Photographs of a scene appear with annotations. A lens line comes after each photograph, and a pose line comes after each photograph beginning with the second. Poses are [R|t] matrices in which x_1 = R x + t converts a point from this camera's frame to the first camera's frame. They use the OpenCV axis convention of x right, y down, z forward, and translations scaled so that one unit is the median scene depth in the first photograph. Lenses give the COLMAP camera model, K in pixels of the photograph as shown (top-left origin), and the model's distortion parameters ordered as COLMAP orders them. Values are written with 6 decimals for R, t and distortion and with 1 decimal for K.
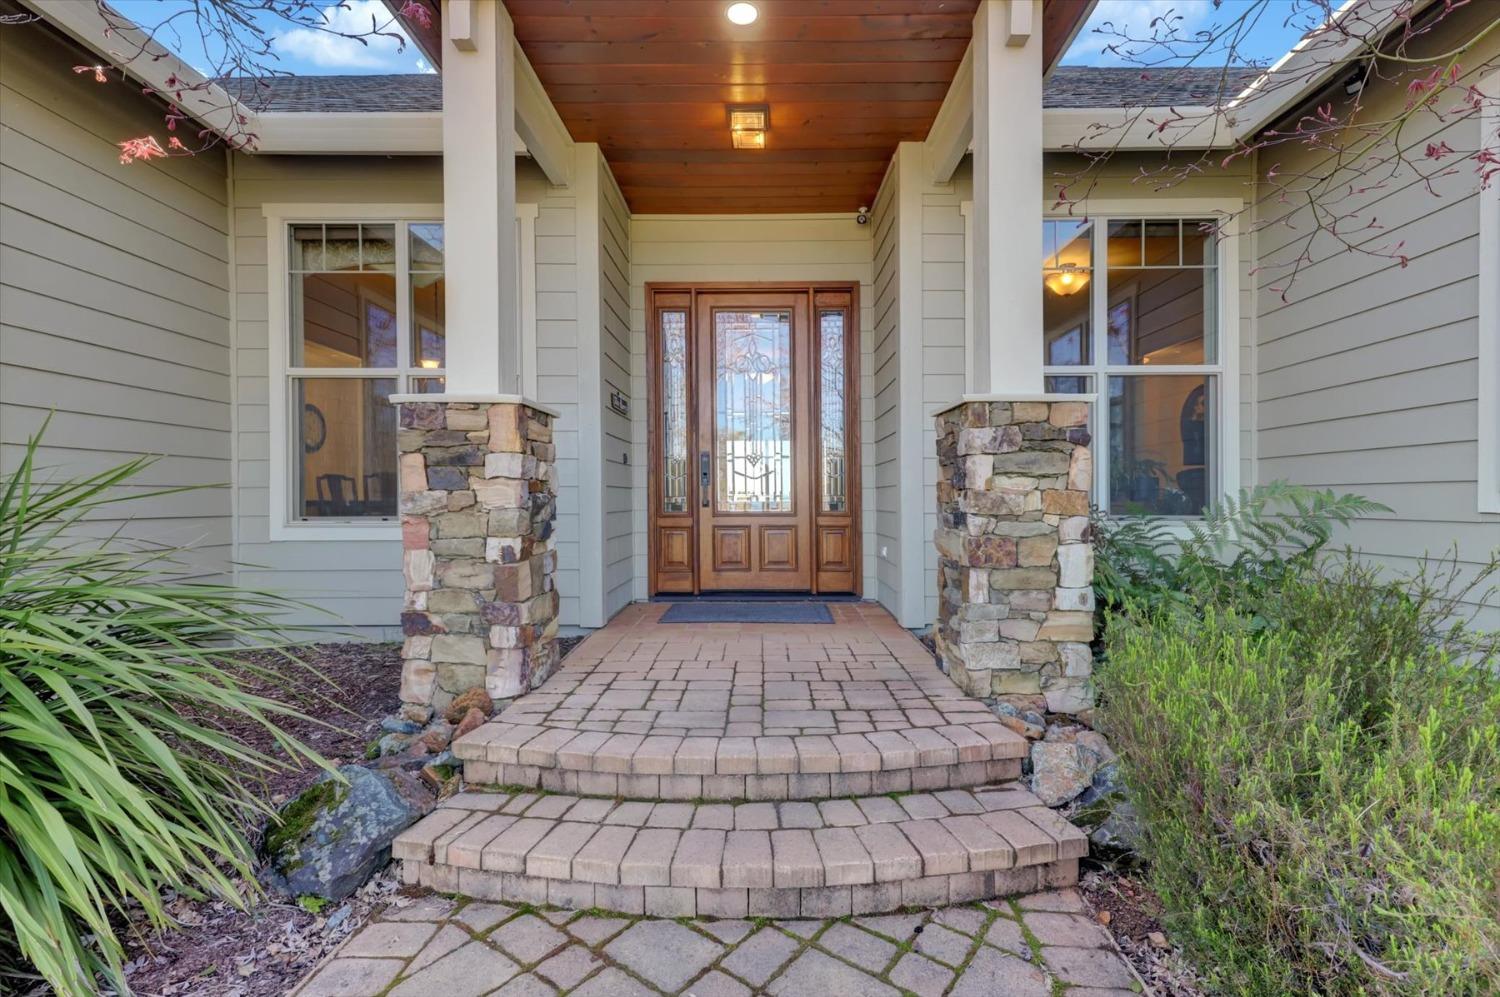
lens RADIAL K [[687.3, 0, 755.5], [0, 687.3, 502.5], [0, 0, 1]] dist [-0.029179, 0.001264]
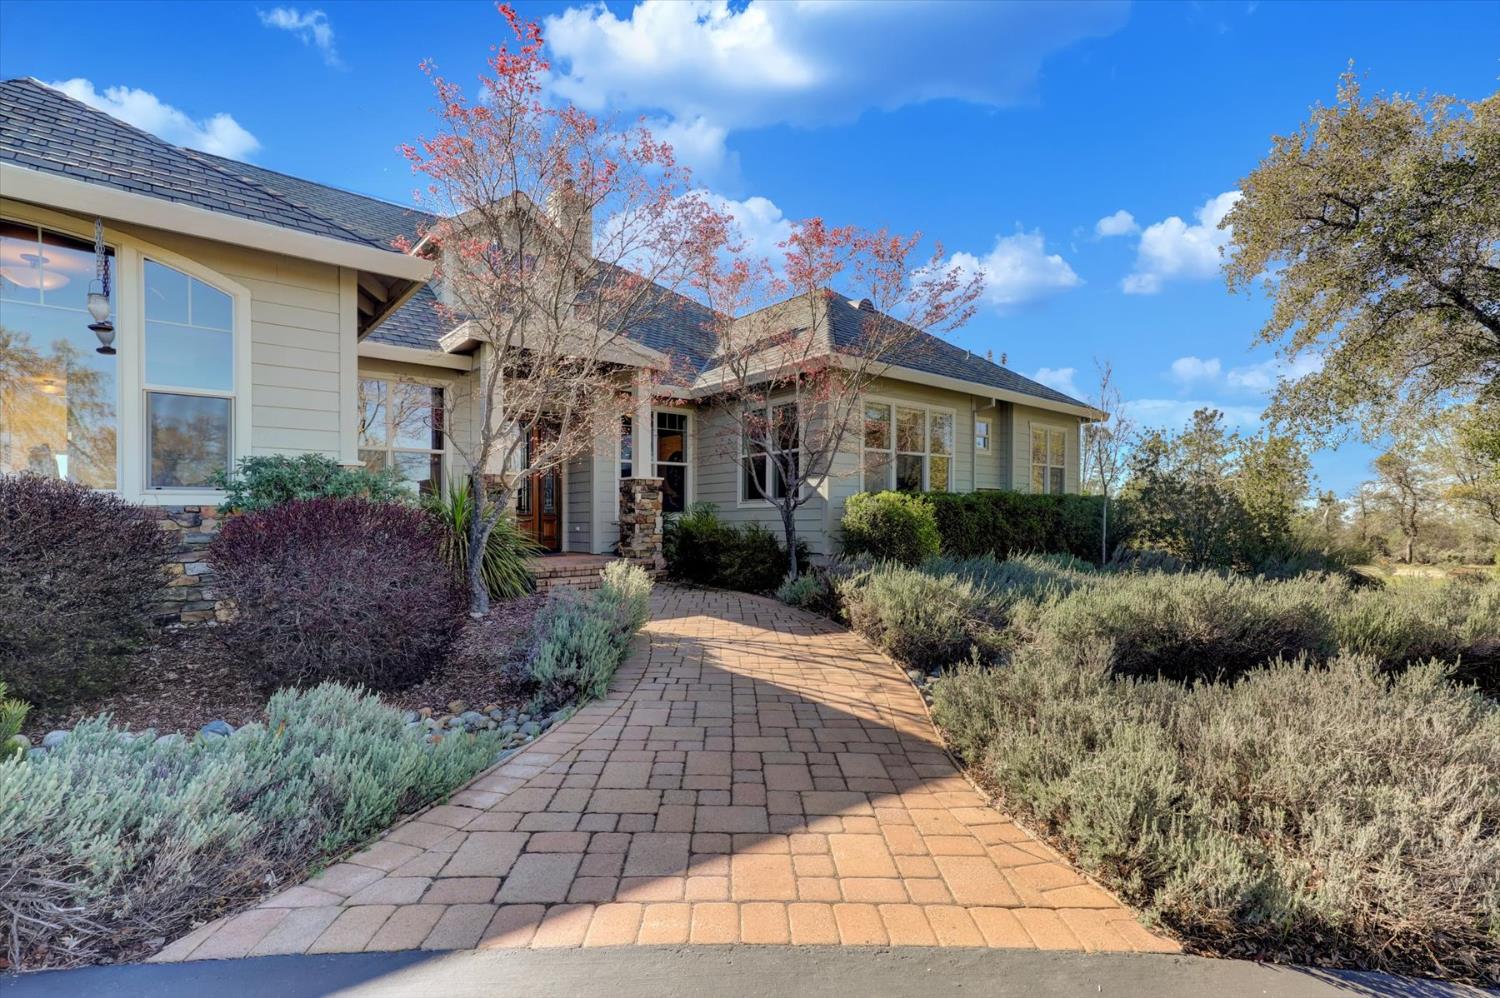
lens RADIAL K [[687.3, 0, 755.5], [0, 687.3, 503.0], [0, 0, 1]] dist [-0.029179, 0.001264]
pose [[0.747435, 0.009974, 0.664261, -1.624374], [0.003480, 0.999815, -0.018929, 0.055022], [-0.664326, 0.016460, 0.747261, -2.161208]]
